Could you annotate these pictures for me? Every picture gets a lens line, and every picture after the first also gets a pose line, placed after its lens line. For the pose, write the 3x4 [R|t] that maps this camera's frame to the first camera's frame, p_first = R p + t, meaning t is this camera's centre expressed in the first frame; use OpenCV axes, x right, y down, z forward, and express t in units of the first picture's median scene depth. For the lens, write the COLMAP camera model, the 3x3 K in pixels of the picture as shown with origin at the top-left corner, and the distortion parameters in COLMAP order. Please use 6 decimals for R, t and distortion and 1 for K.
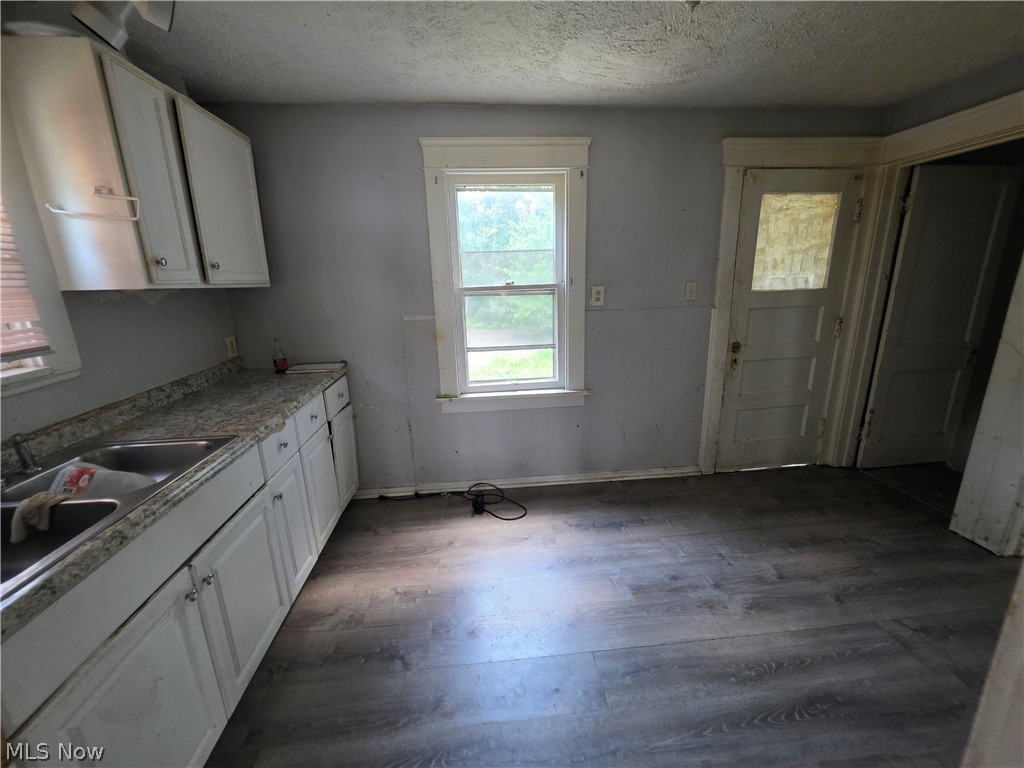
lens RADIAL K [[410.2, 0, 515.1], [0, 410.2, 383.0], [0, 0, 1]] dist [0.001995, -0.001071]
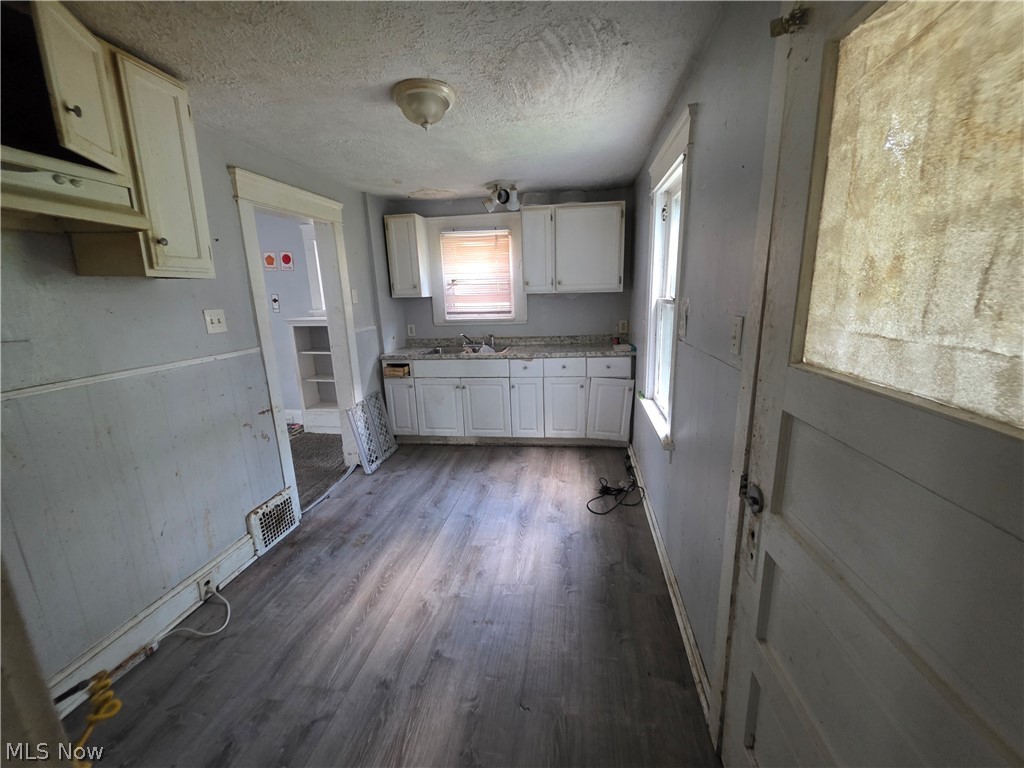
lens RADIAL K [[410.2, 0, 515.1], [0, 410.2, 383.0], [0, 0, 1]] dist [0.001995, -0.001071]
pose [[-0.243692, 0.250767, -0.936873, 0.983559], [-0.205380, 0.930744, 0.302548, -0.273675], [0.947857, 0.266144, -0.175312, 0.892117]]
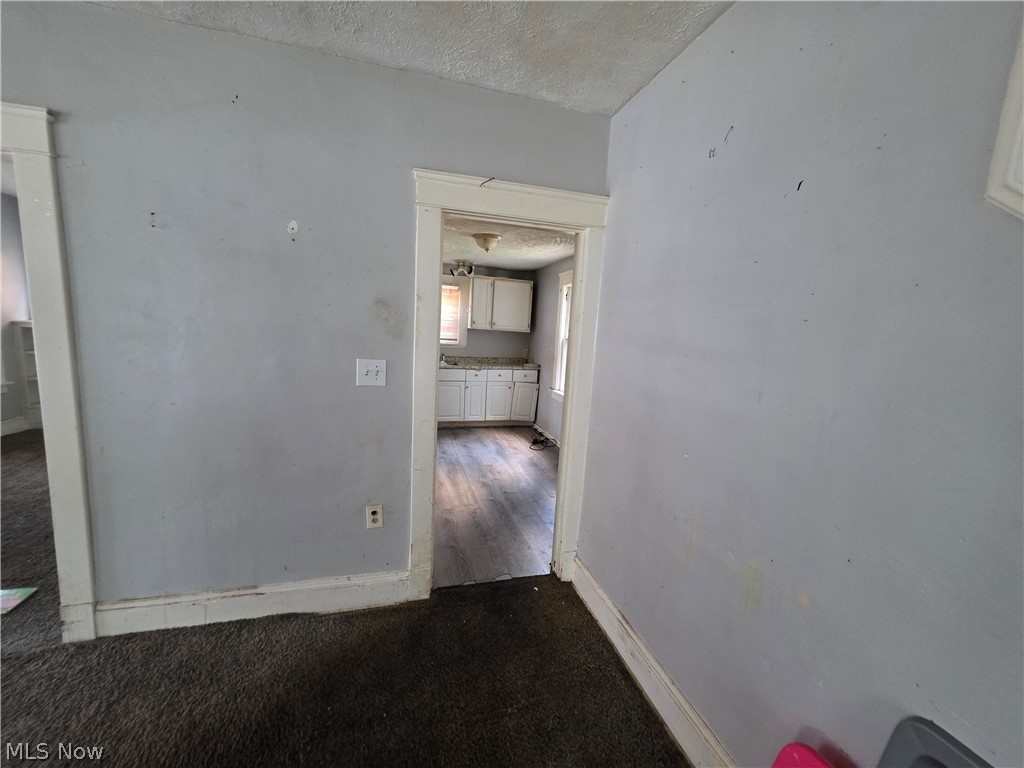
lens RADIAL K [[410.2, 0, 515.1], [0, 410.2, 383.0], [0, 0, 1]] dist [0.001995, -0.001071]
pose [[0.179136, 0.172146, -0.968647, 1.853451], [-0.303158, 0.946322, 0.112115, -0.175875], [0.935952, 0.273569, 0.221707, 0.373984]]
